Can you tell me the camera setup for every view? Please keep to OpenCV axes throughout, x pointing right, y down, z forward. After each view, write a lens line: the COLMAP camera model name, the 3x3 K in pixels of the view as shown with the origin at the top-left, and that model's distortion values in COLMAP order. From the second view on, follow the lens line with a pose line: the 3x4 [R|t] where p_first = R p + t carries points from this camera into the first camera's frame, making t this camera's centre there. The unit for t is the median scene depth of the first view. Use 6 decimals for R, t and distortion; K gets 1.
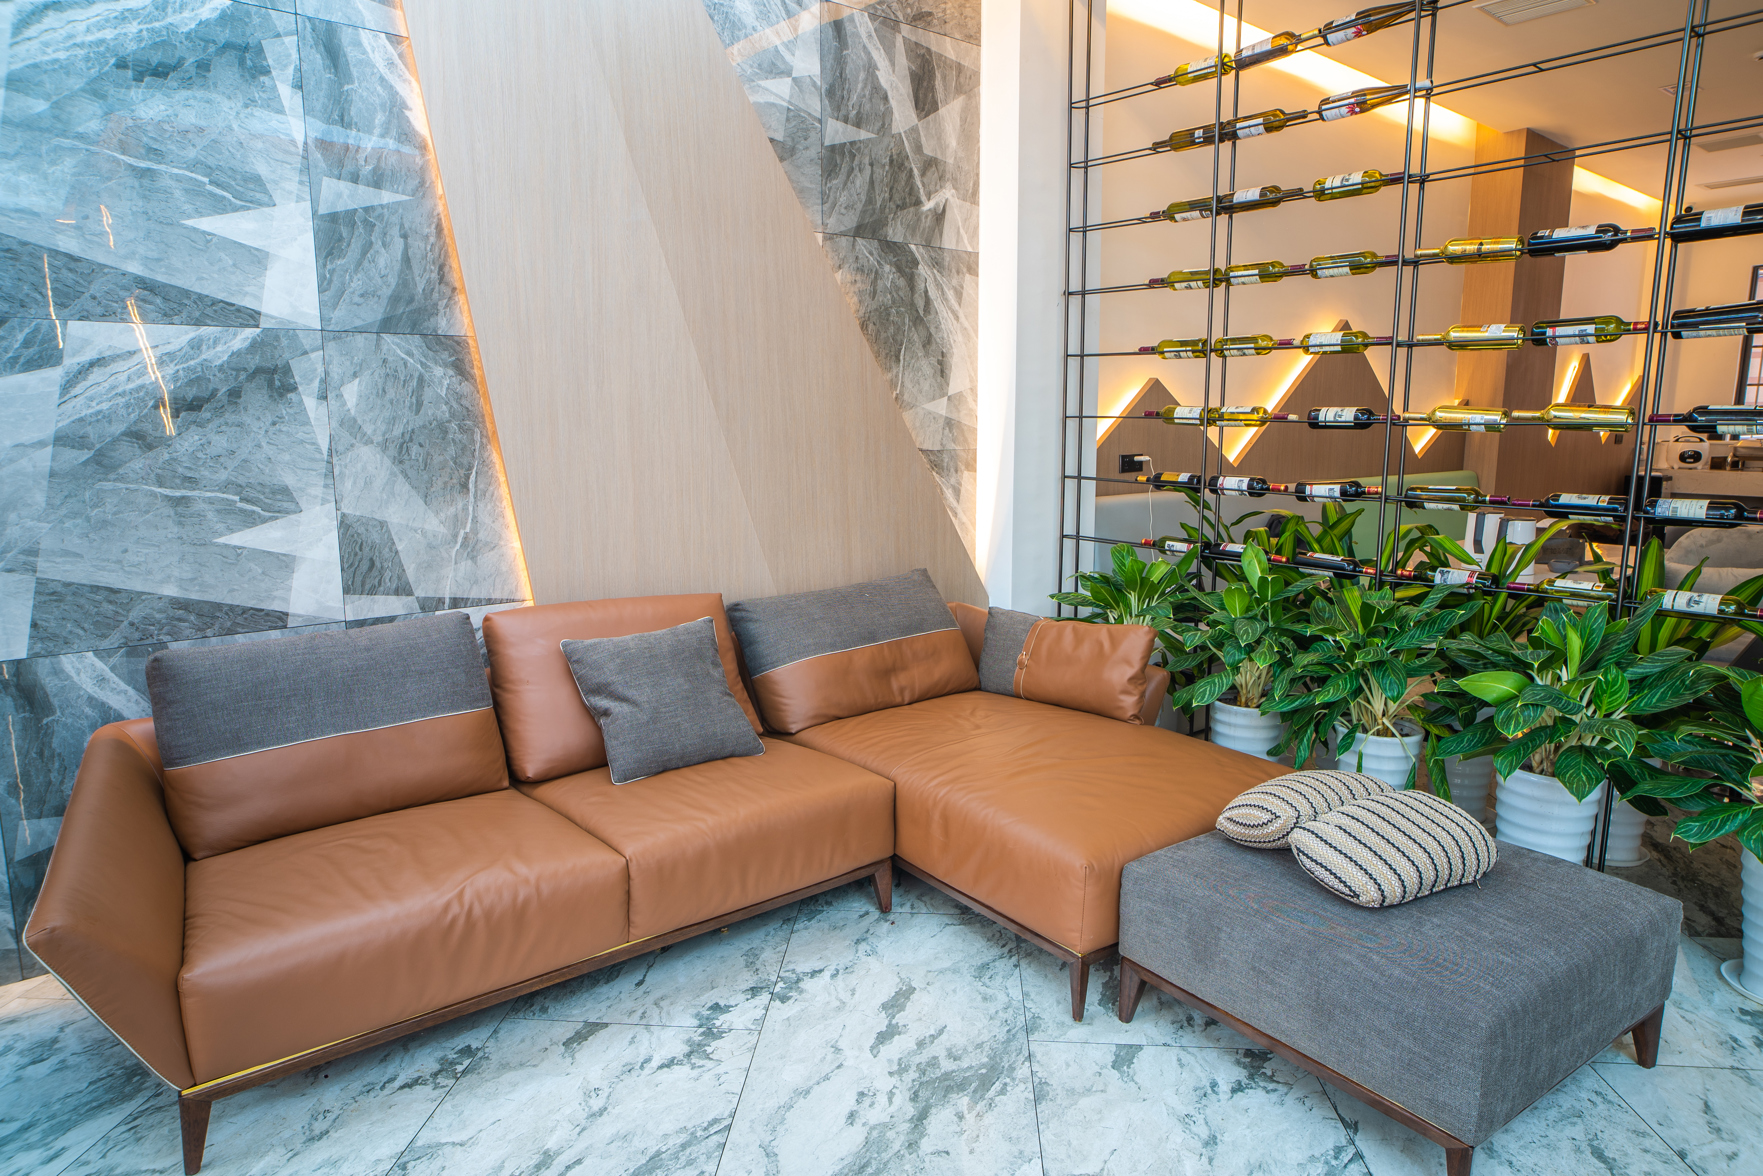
lens RADIAL K [[1058.2, 0, 891.0], [0, 1058.2, 590.6], [0, 0, 1]] dist [-0.021959, 0.012613]
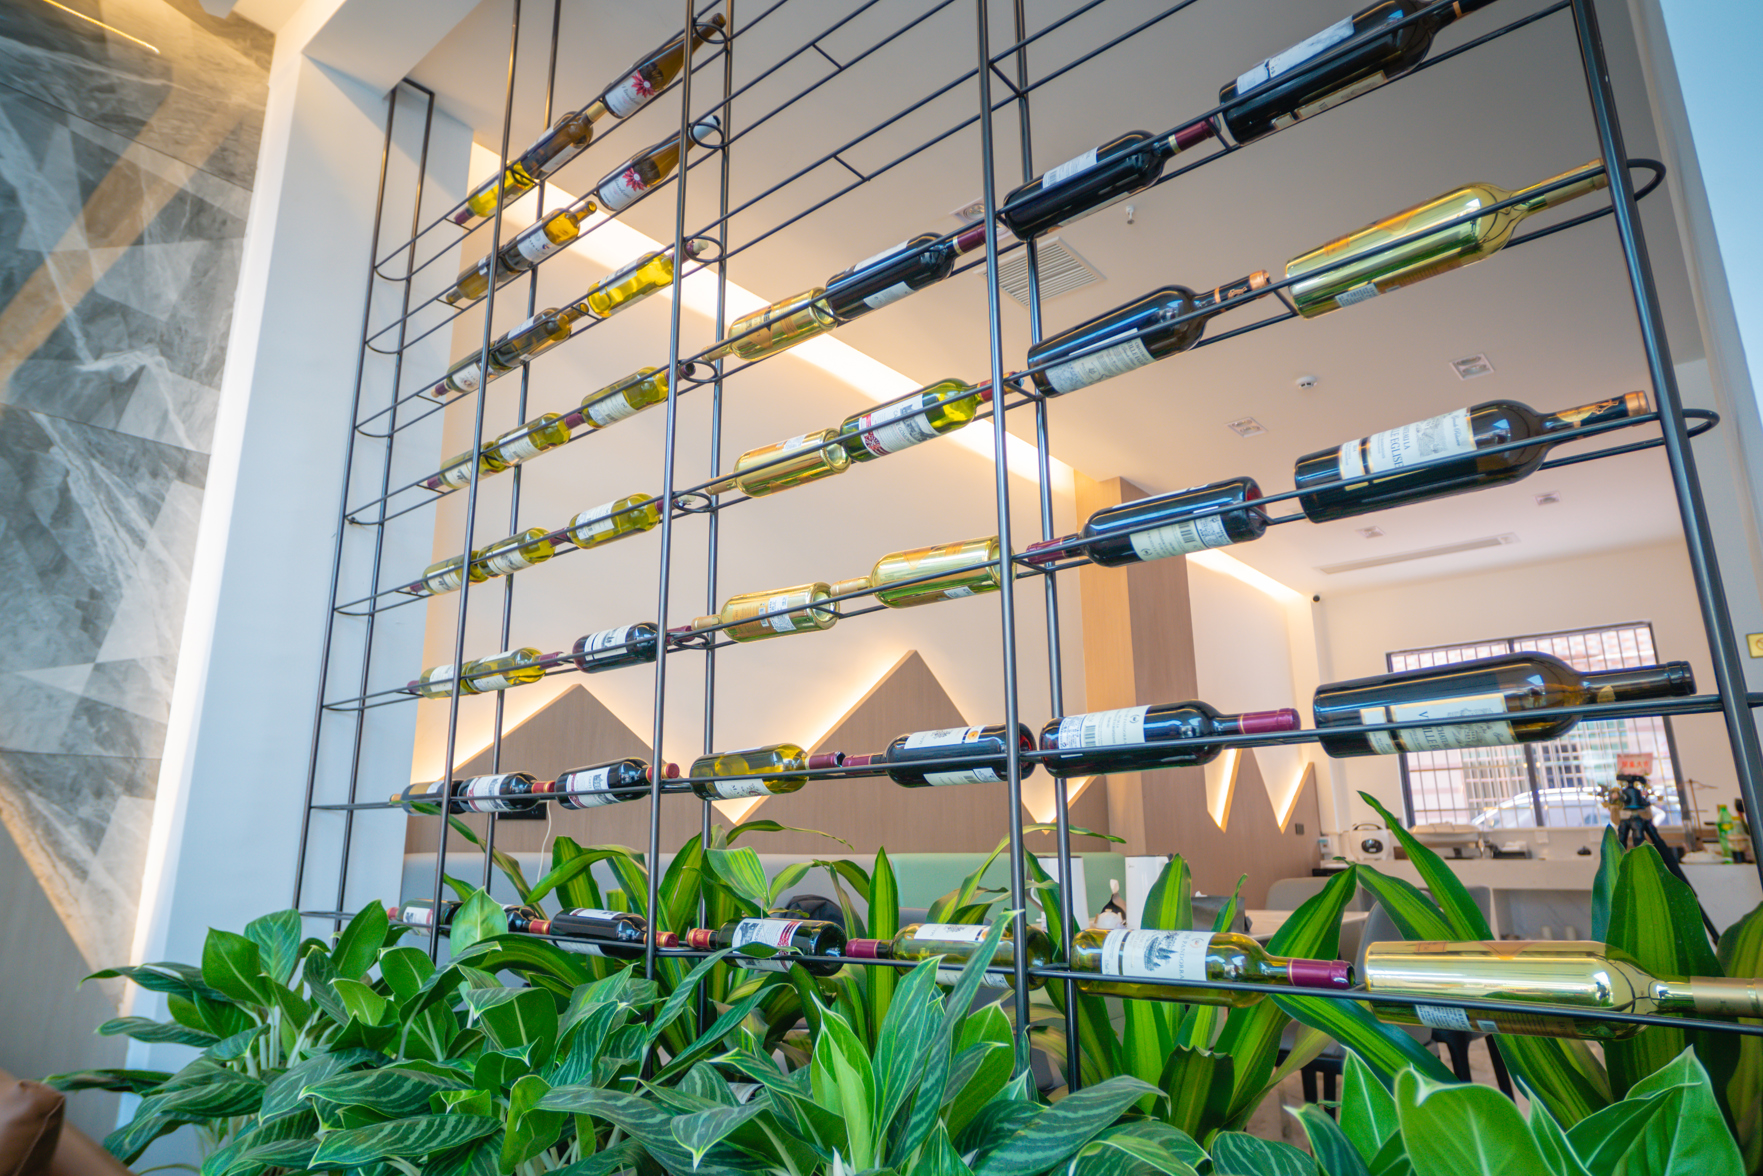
lens RADIAL K [[1058.2, 0, 884.7], [0, 1058.2, 587.8], [0, 0, 1]] dist [-0.021959, 0.012613]
pose [[0.981915, 0.038787, 0.185308, 0.421930], [0.039067, 0.916213, -0.398782, 0.029705], [-0.185250, 0.398810, 0.898128, 0.430549]]
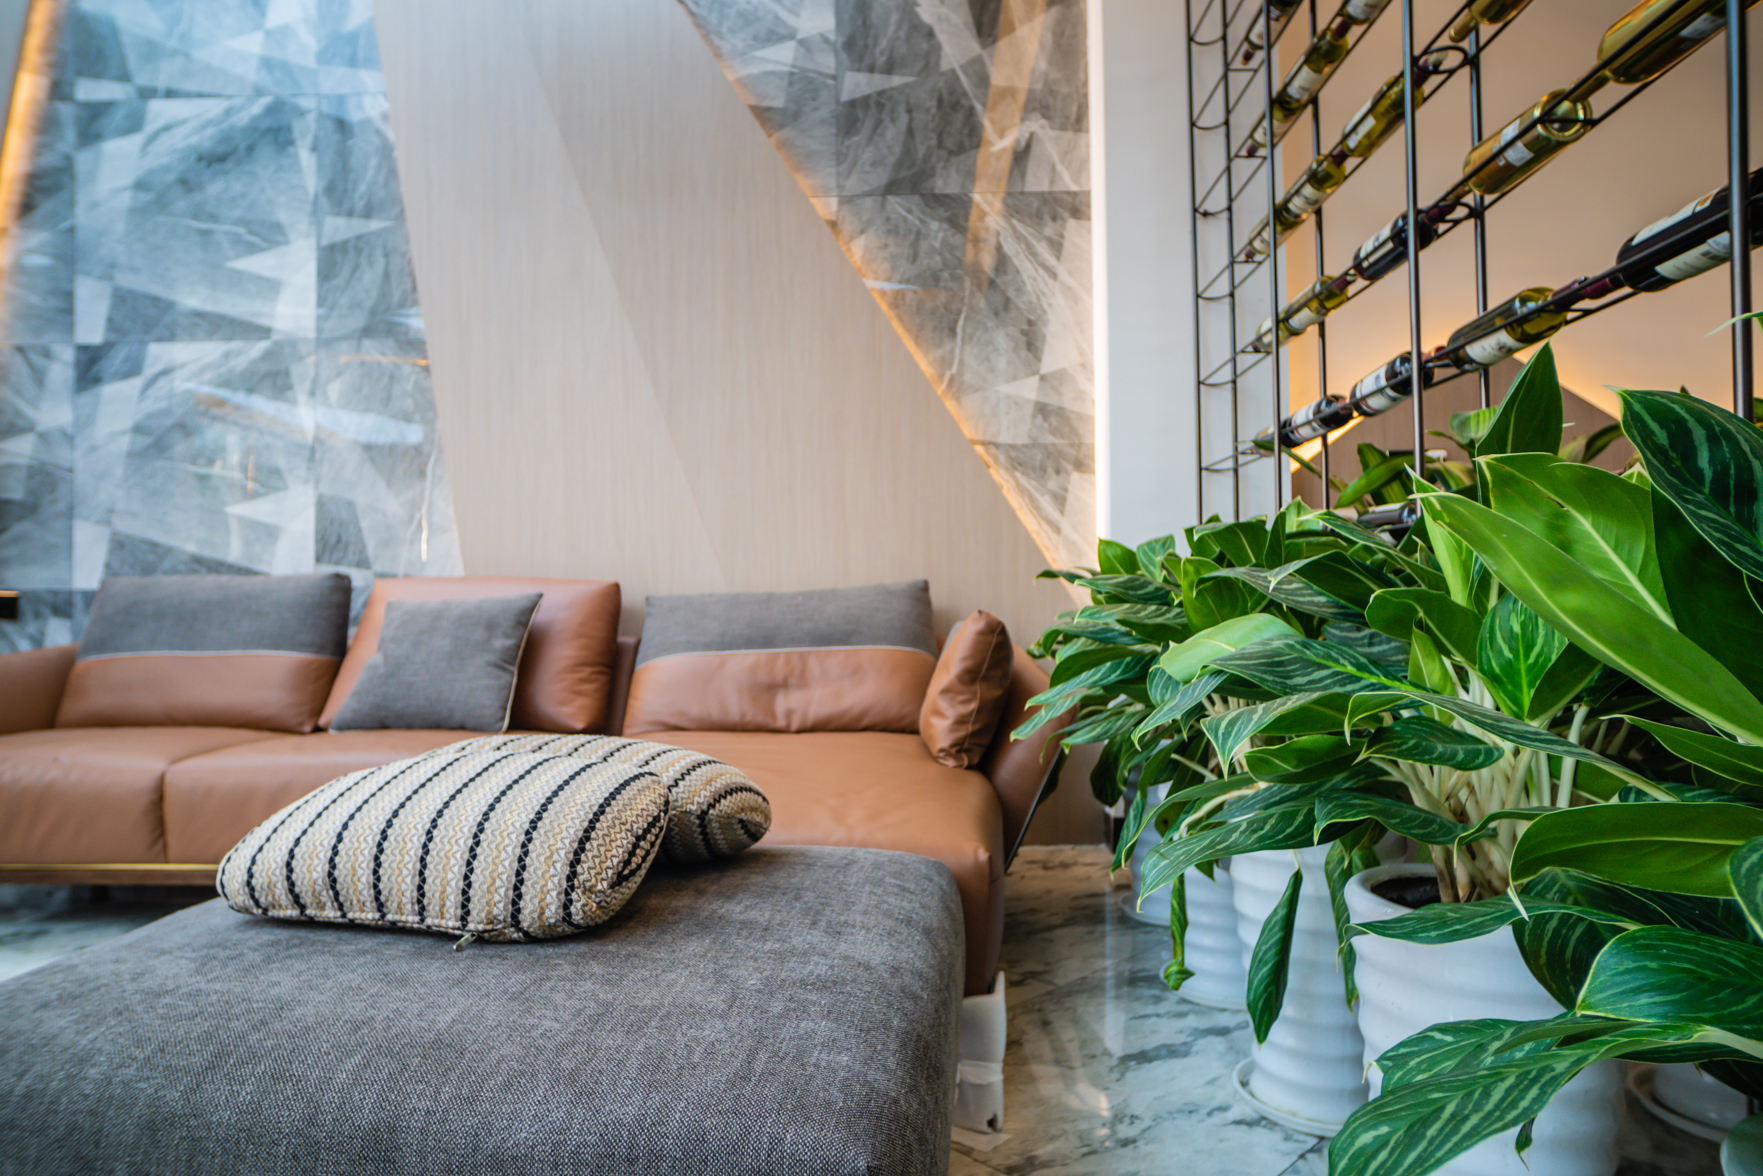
lens RADIAL K [[1058.2, 0, 872.7], [0, 1058.2, 588.0], [0, 0, 1]] dist [-0.021959, 0.012613]
pose [[0.749754, -0.014727, -0.661553, 0.530957], [-0.097840, 0.986297, -0.132840, 0.094425], [0.654444, 0.164324, 0.738039, 0.426408]]
